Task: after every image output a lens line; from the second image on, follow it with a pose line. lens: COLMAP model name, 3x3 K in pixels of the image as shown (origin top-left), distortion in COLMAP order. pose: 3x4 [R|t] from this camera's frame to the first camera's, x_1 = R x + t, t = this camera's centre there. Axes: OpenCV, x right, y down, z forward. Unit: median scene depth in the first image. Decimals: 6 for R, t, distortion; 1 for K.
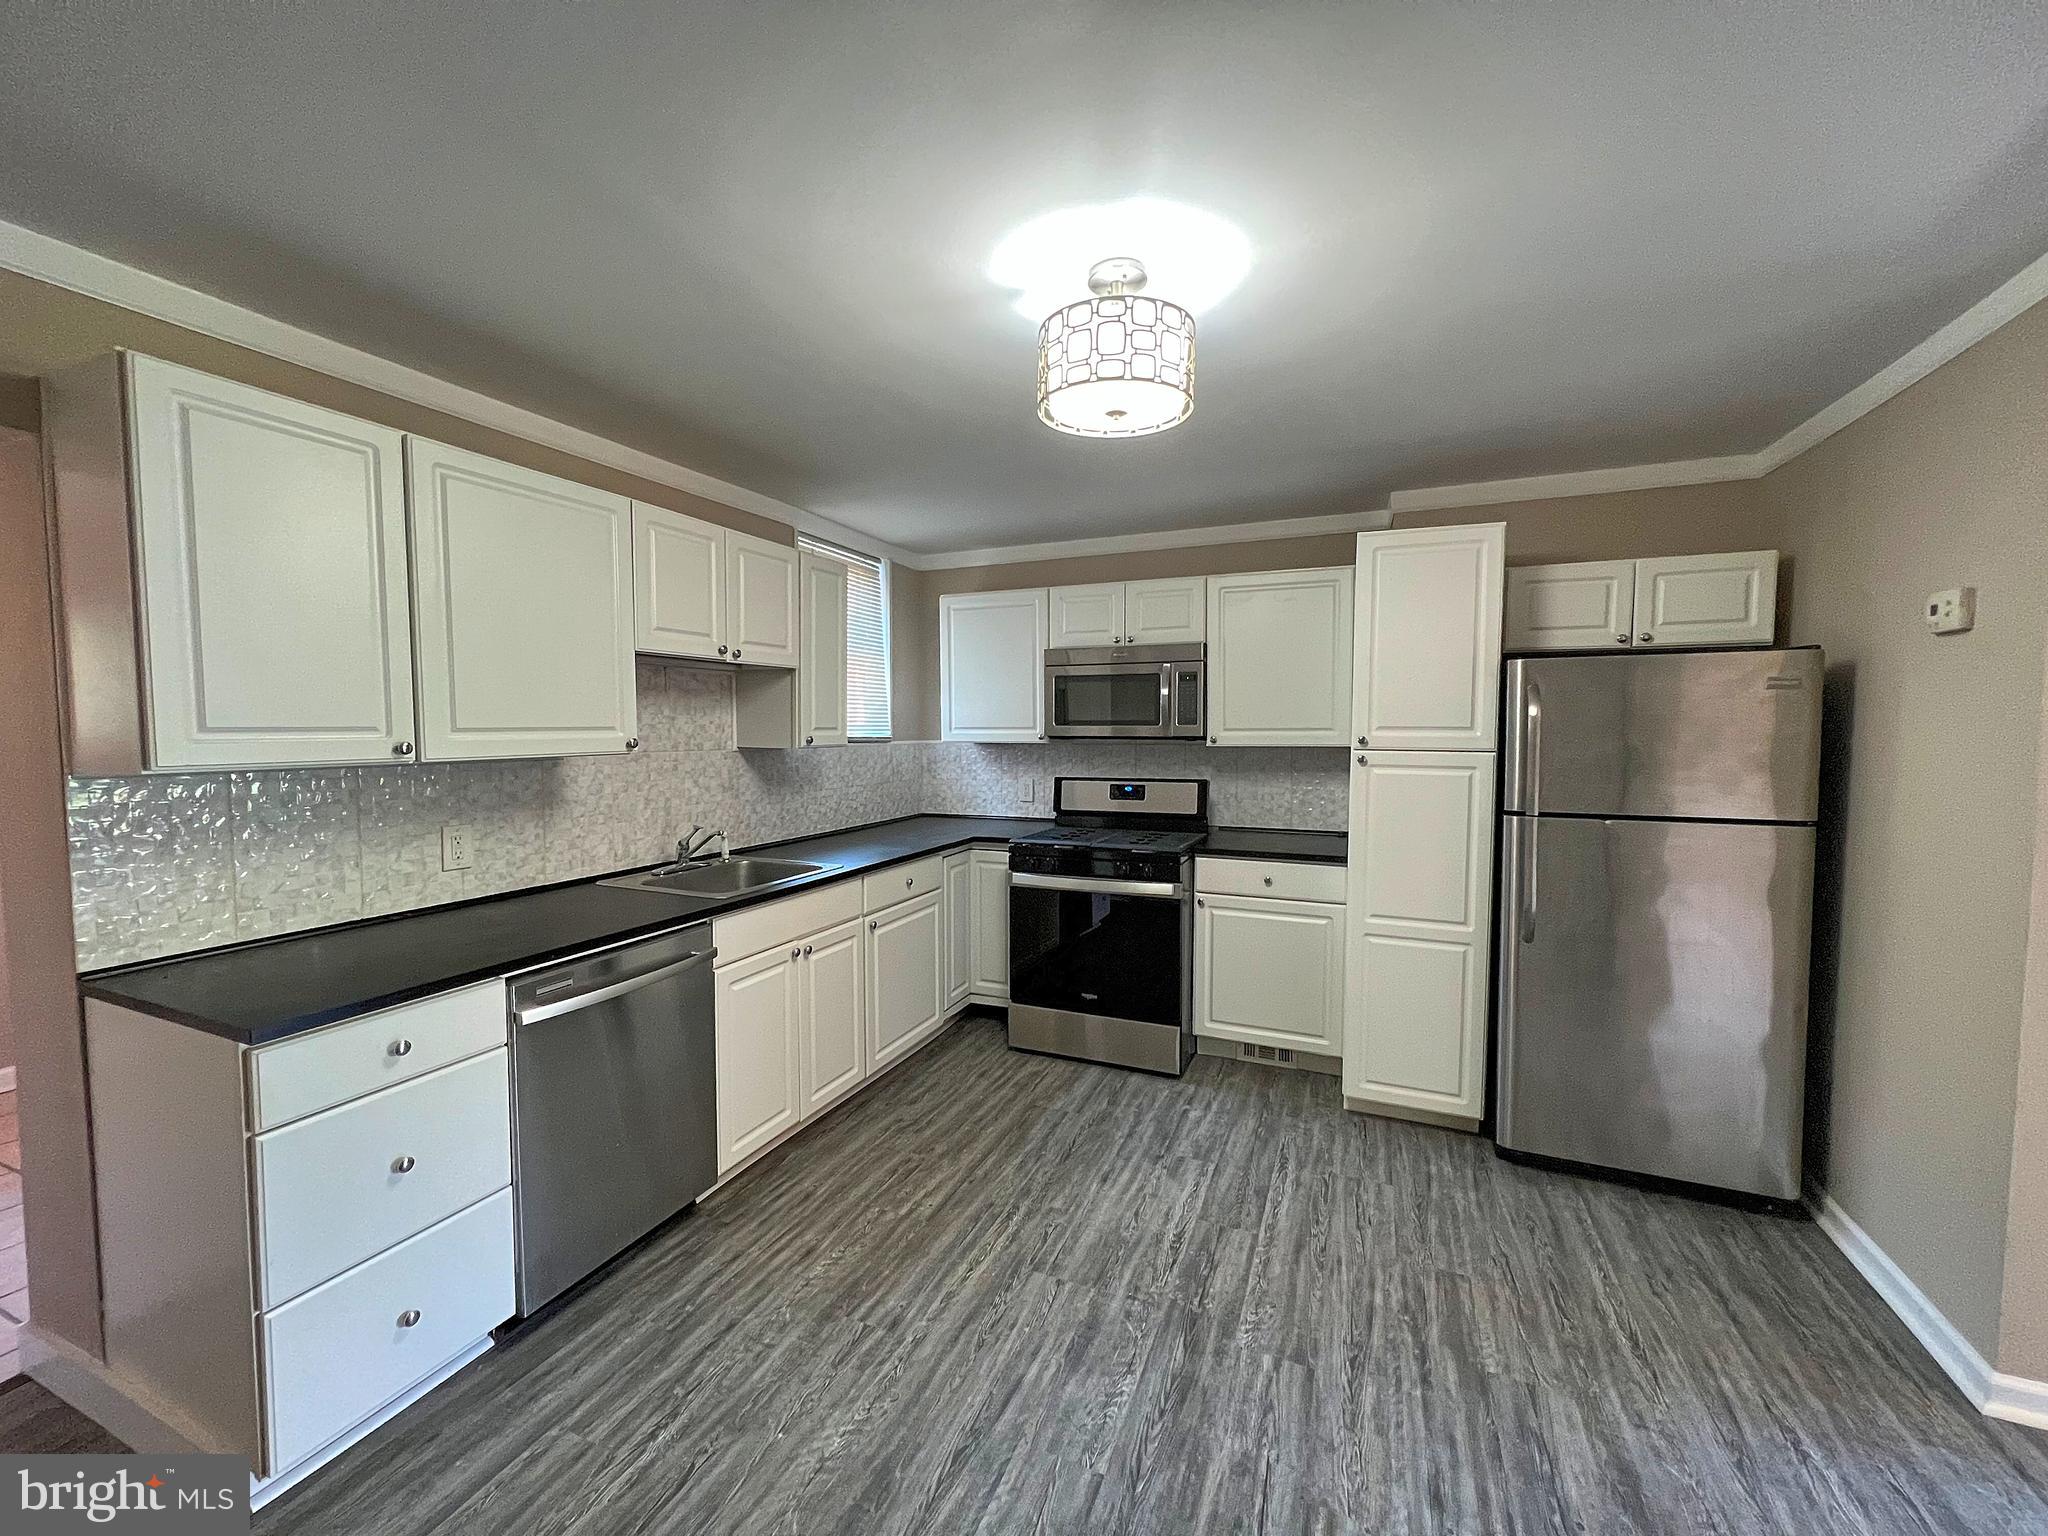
lens RADIAL K [[819.4, 0, 1019.0], [0, 819.4, 767.0], [0, 0, 1]] dist [0.000074, -0.000336]
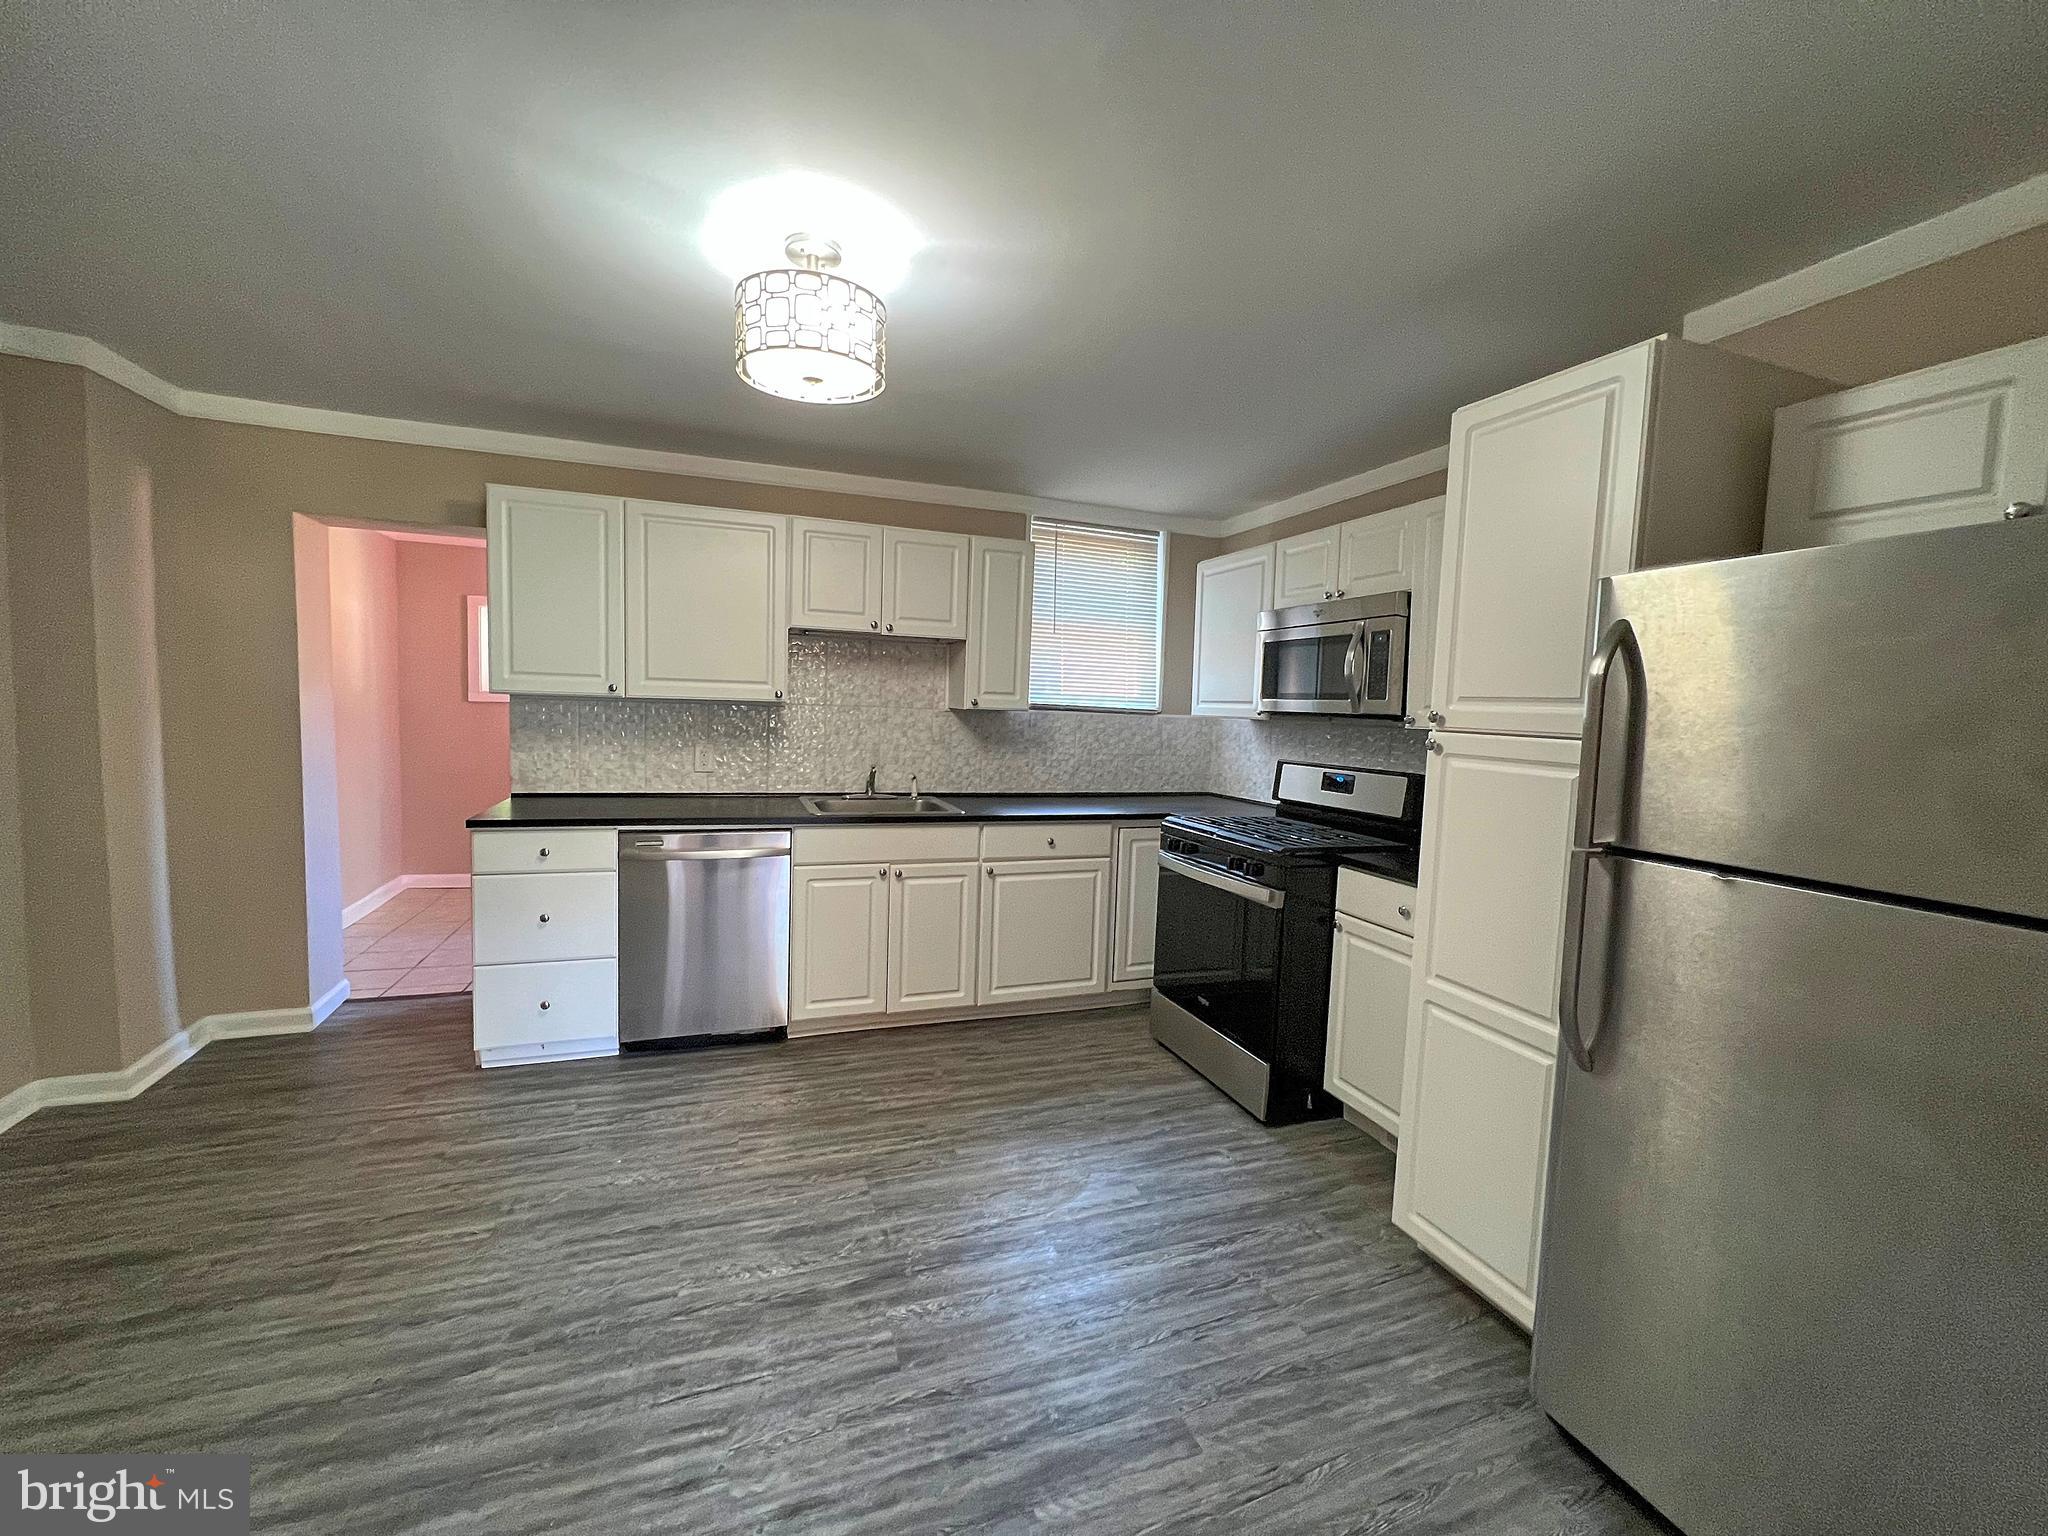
lens RADIAL K [[819.4, 0, 1015.5], [0, 819.4, 768.0], [0, 0, 1]] dist [0.000074, -0.000336]
pose [[0.689168, 0.081240, -0.720033, 0.676712], [-0.072932, 0.996426, 0.042619, 0.005928], [0.720922, 0.023141, 0.692630, 0.279090]]
